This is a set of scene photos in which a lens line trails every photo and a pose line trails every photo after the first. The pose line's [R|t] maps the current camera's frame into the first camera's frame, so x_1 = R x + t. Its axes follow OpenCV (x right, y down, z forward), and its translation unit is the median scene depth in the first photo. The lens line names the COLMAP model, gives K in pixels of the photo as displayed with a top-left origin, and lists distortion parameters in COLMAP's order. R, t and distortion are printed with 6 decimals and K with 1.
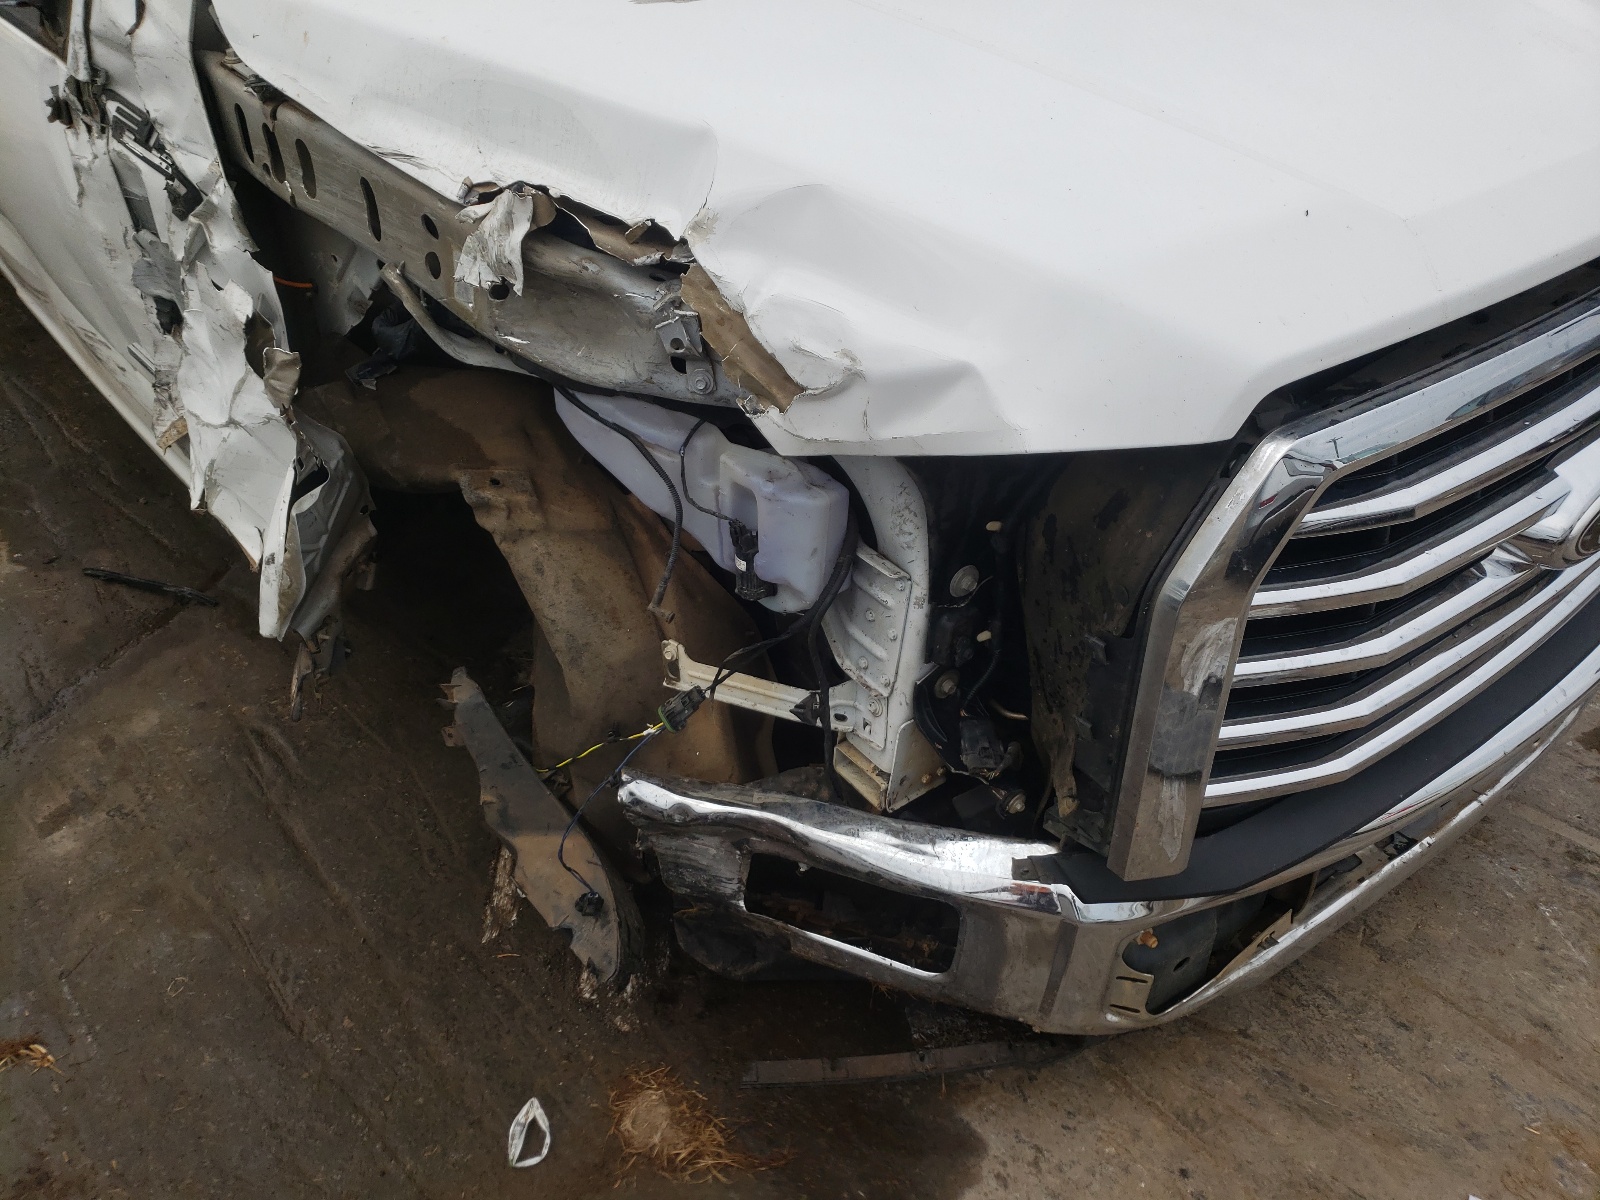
lens RADIAL K [[1218.5, 0, 800.0], [0, 1218.5, 600.0], [0, 0, 1]] dist [-0.005751, -0.007911]
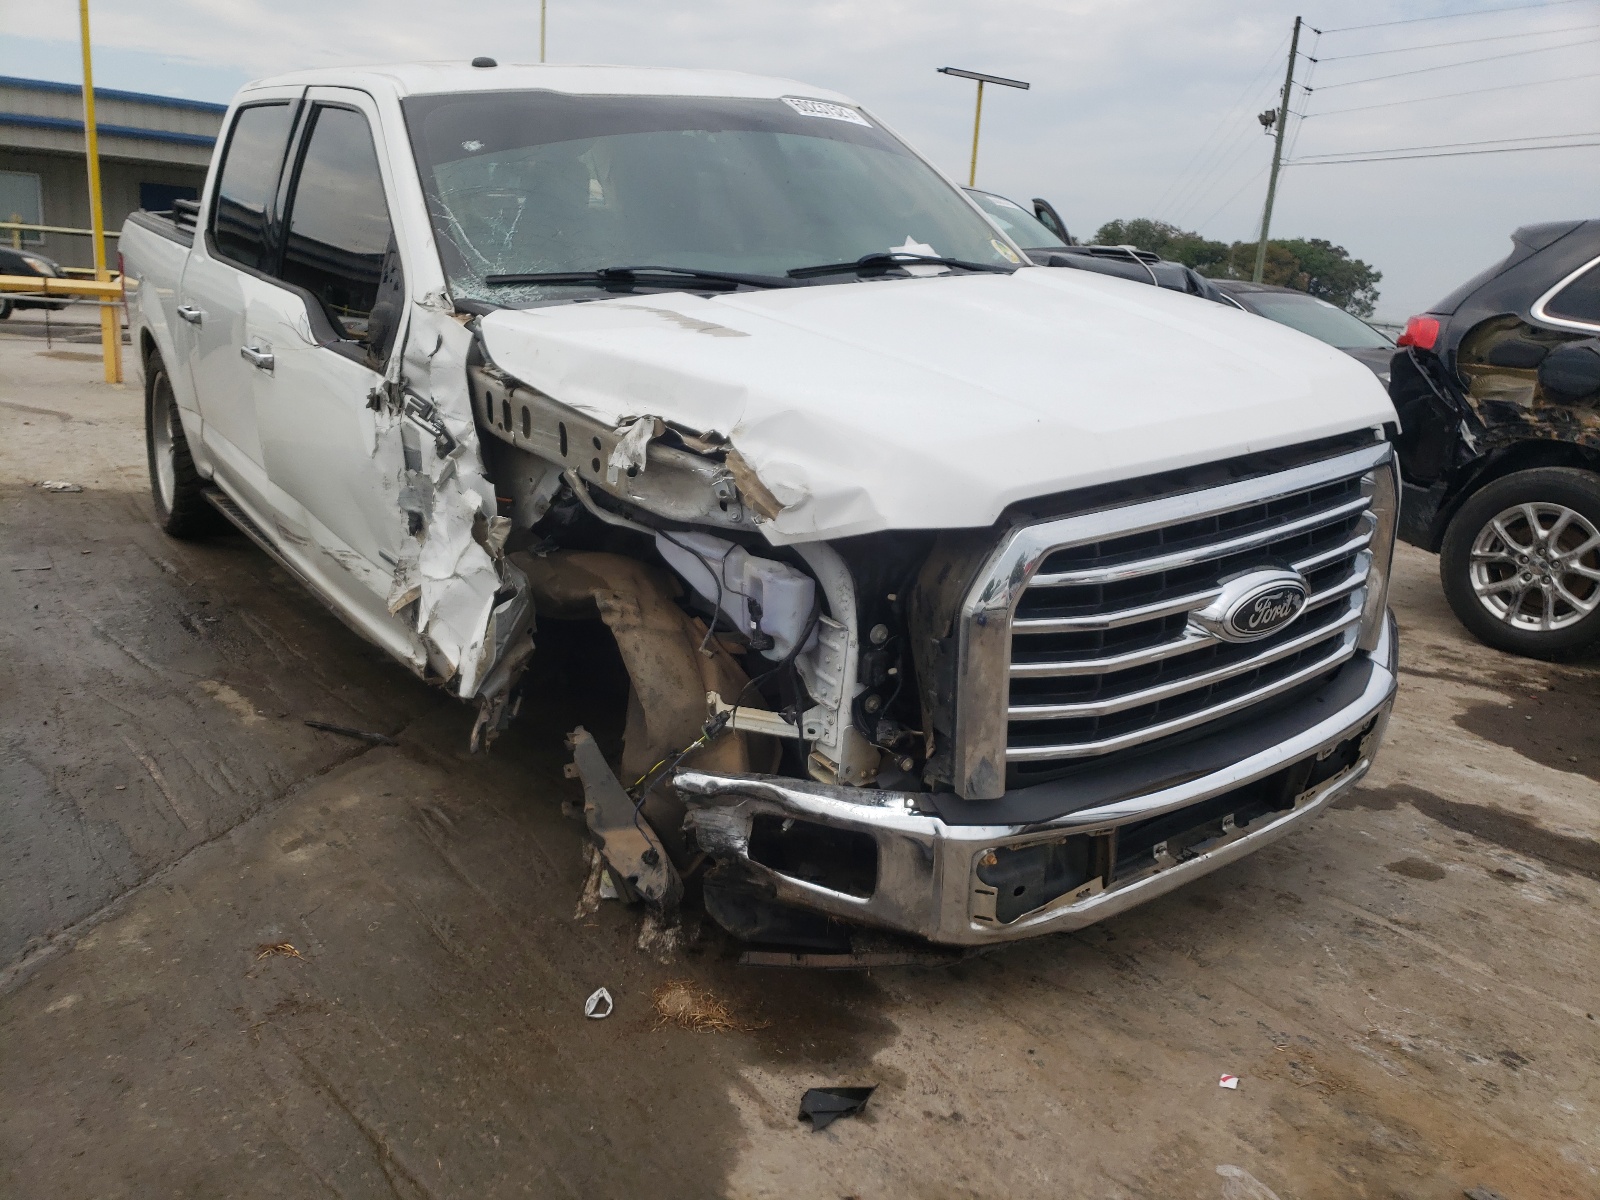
lens RADIAL K [[1197.7, 0, 831.0], [0, 1197.7, 599.4], [0, 0, 1]] dist [-0.000656, -0.175917]
pose [[0.998681, 0.027774, -0.043190, 0.115928], [-0.039197, 0.955678, -0.291792, 0.369344], [0.033172, 0.293100, 0.955506, -0.555907]]
